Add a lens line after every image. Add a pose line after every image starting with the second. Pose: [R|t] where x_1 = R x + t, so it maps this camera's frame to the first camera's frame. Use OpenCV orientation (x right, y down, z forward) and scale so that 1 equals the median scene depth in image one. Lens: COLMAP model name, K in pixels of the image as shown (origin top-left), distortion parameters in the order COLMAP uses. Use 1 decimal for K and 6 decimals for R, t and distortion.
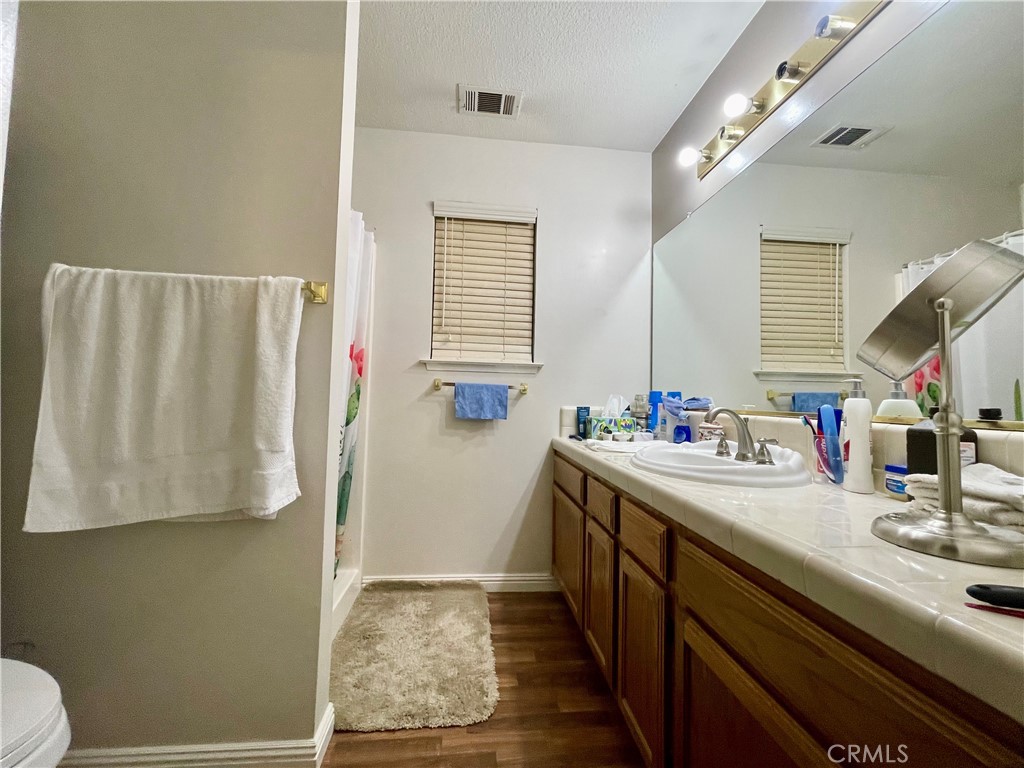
lens RADIAL K [[413.7, 0, 507.9], [0, 413.7, 380.1], [0, 0, 1]] dist [-0.003970, 0.000399]
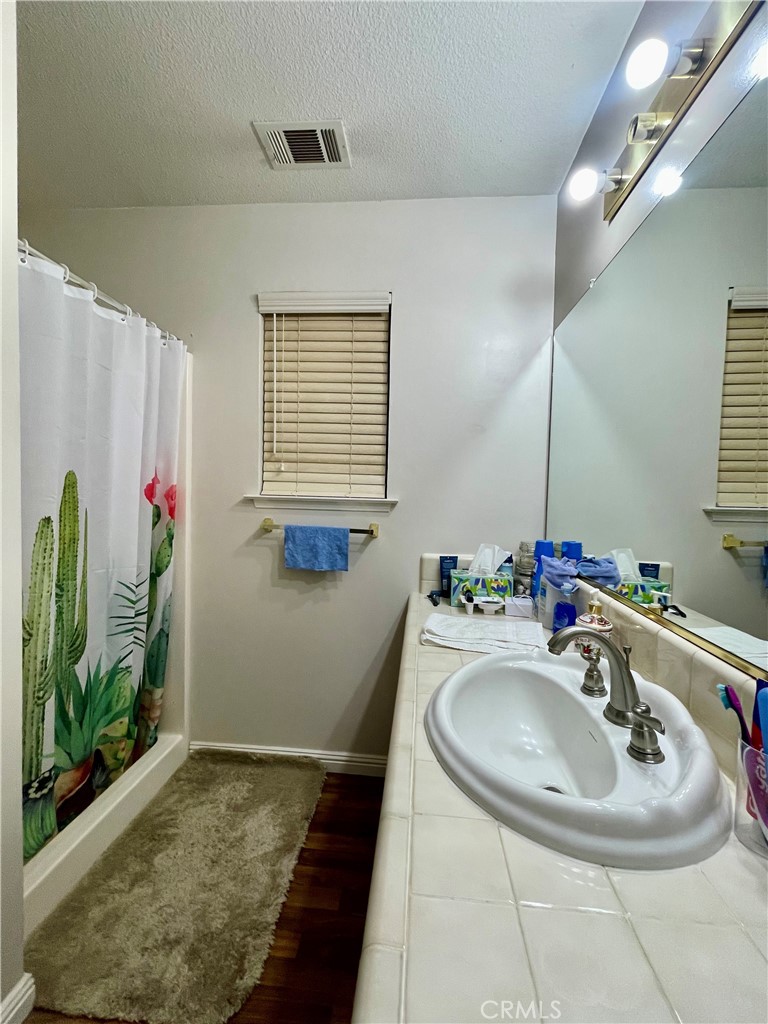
lens RADIAL K [[413.7, 0, 386.9], [0, 413.7, 509.7], [0, 0, 1]] dist [-0.003970, 0.000399]
pose [[0.983571, 0.006484, -0.180408, 0.213752], [0.008961, 0.996369, 0.084669, -0.089293], [0.180302, -0.084894, 0.979941, 0.244186]]
